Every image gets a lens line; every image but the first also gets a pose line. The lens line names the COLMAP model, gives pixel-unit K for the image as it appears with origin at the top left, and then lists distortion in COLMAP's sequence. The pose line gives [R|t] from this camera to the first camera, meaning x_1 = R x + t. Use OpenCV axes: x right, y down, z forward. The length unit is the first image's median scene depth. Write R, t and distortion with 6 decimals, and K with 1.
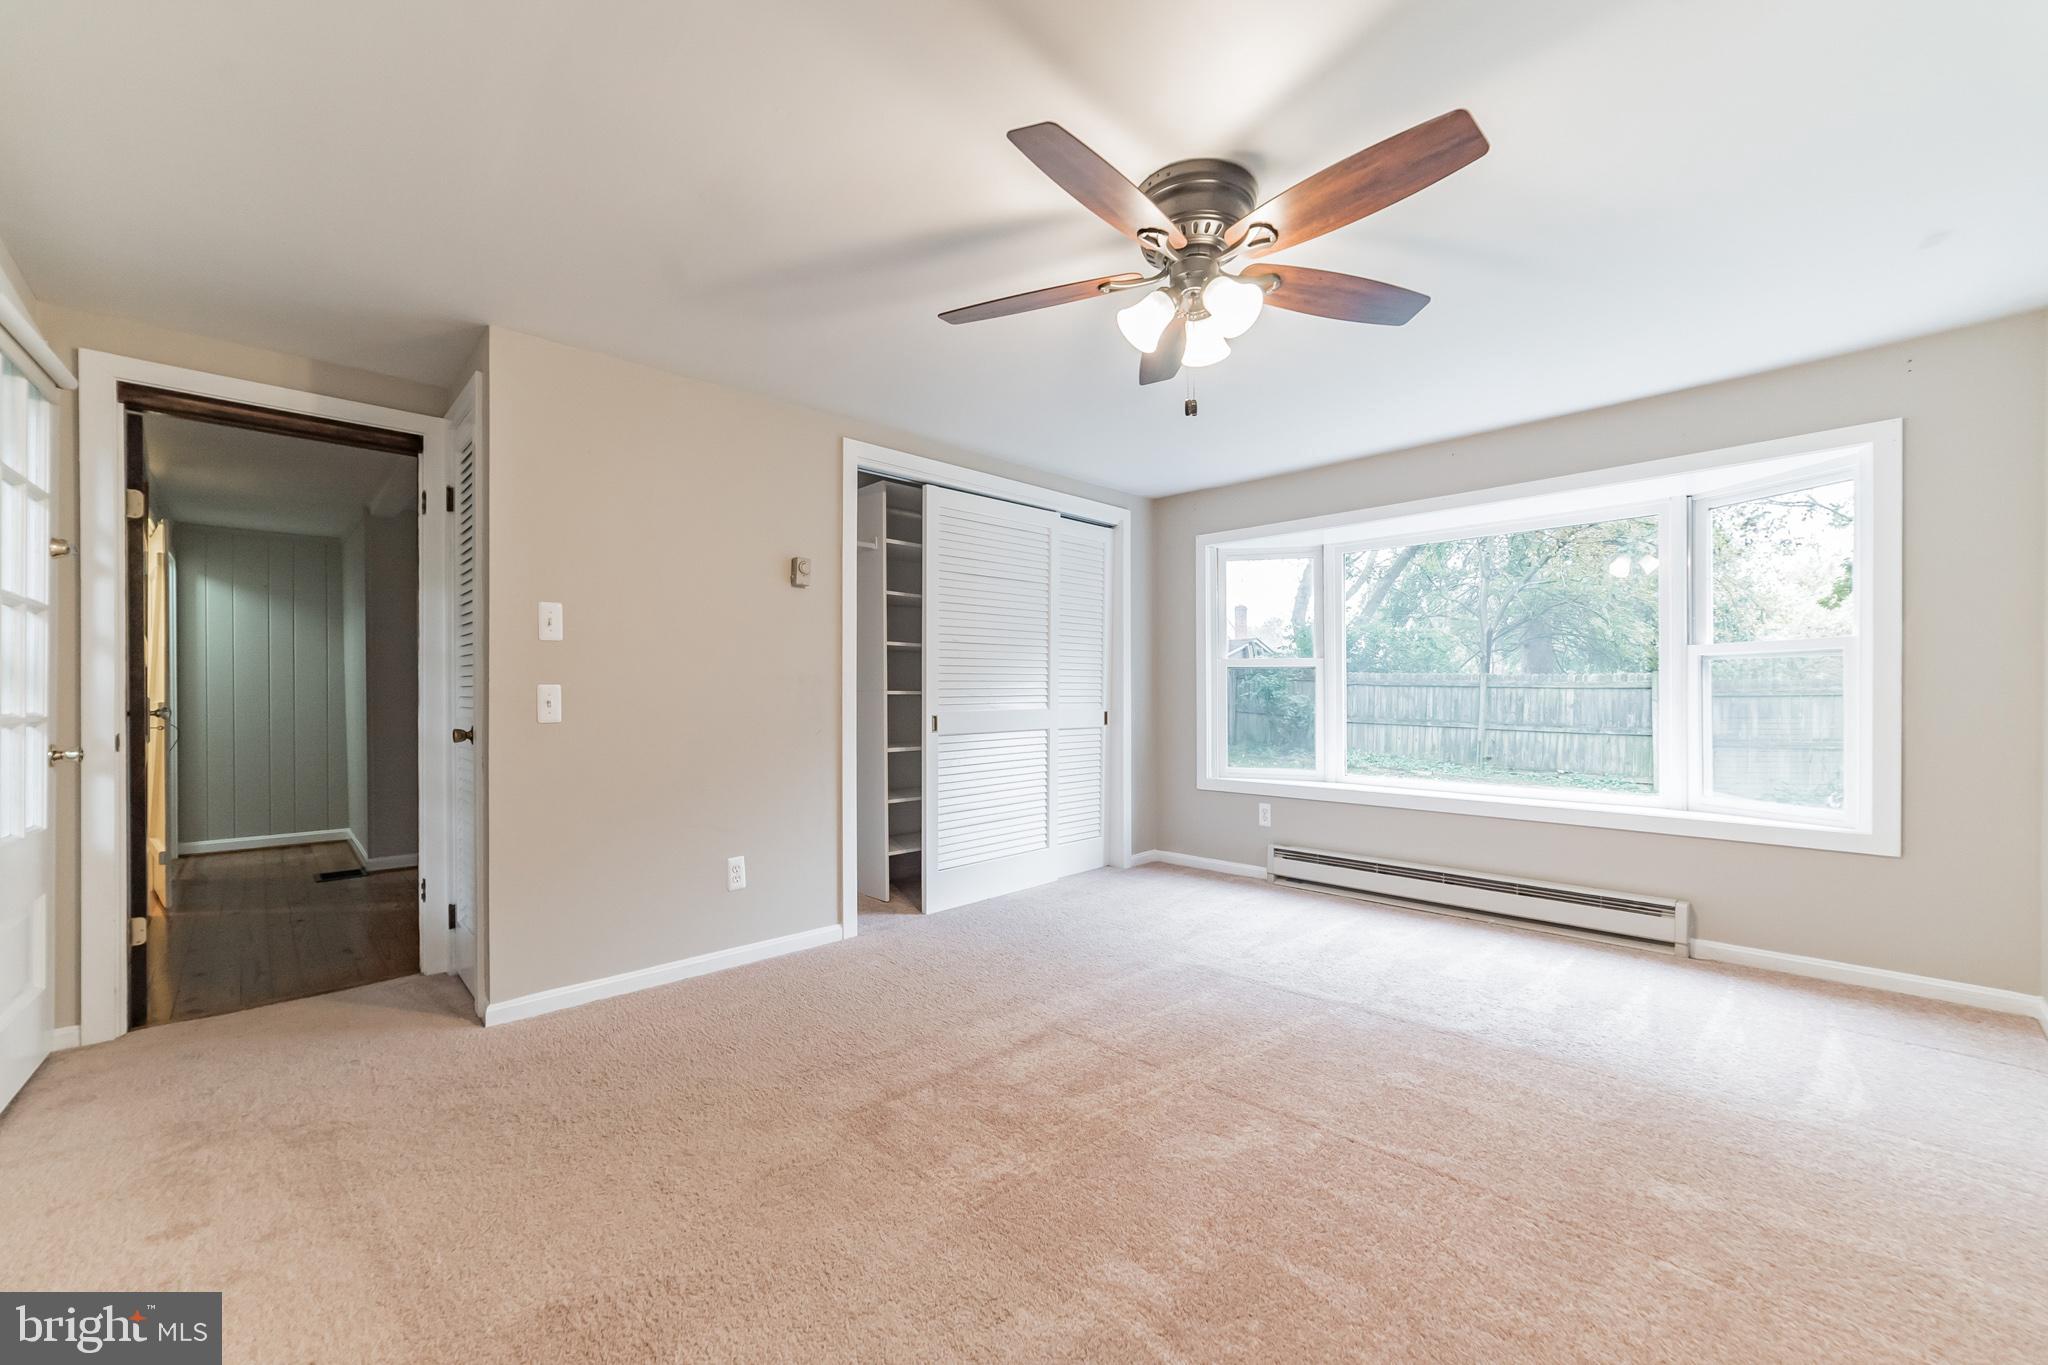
lens RADIAL K [[819.9, 0, 1025.2], [0, 819.9, 692.3], [0, 0, 1]] dist [0.001211, 0.000048]
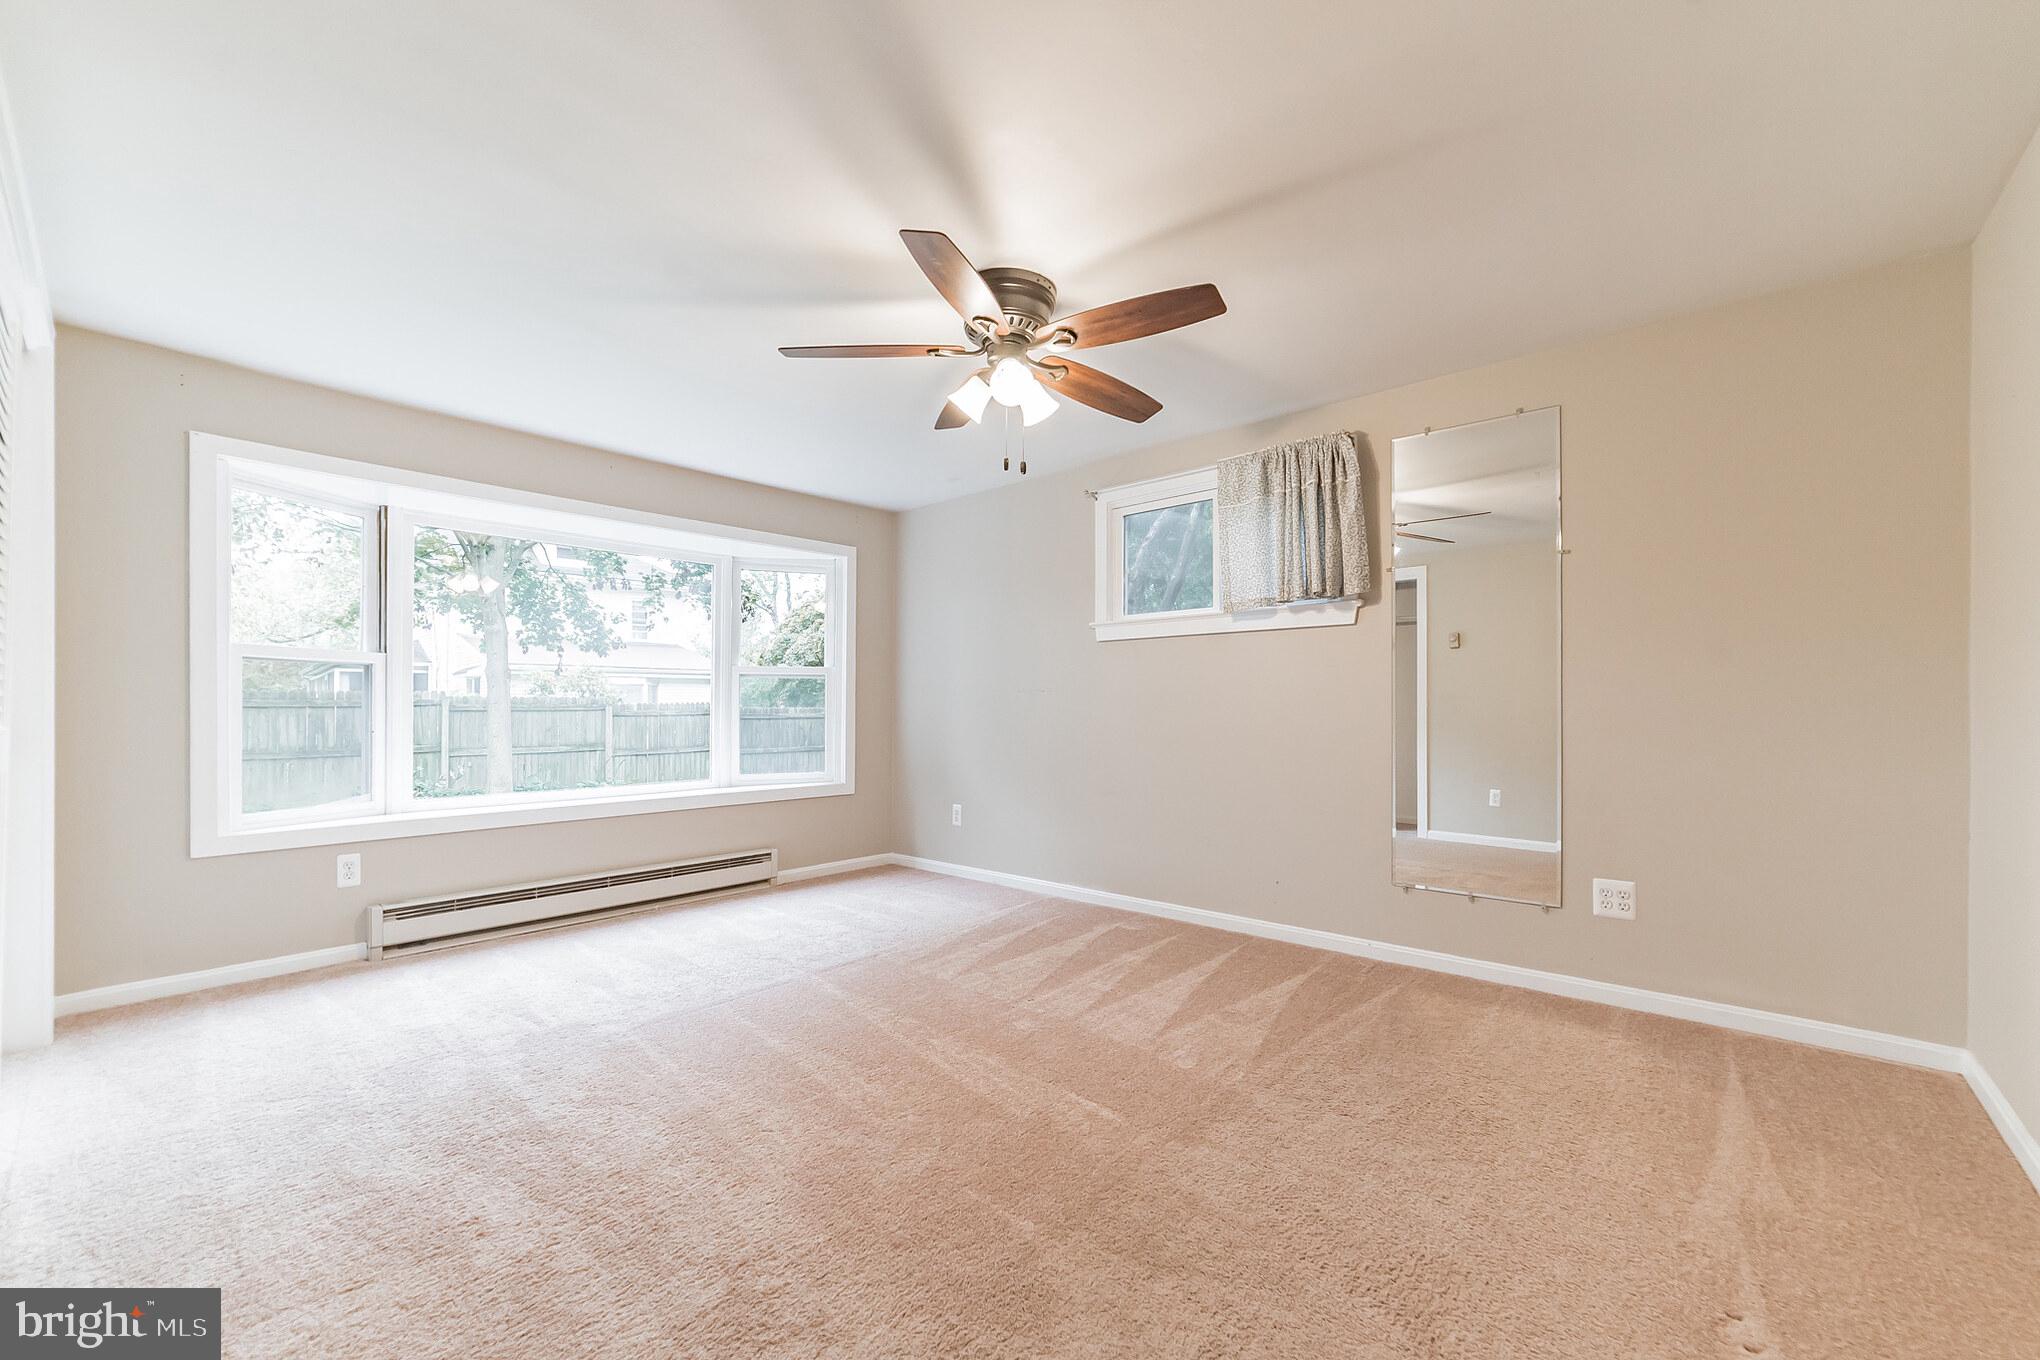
lens RADIAL K [[819.2, 0, 1021.4], [0, 819.2, 696.7], [0, 0, 1]] dist [-0.003303, 0.000242]
pose [[-0.071838, 0.013642, 0.997323, -0.471697], [-0.003037, 0.999899, -0.013896, 0.008607], [-0.997412, -0.004027, -0.071789, 0.492224]]
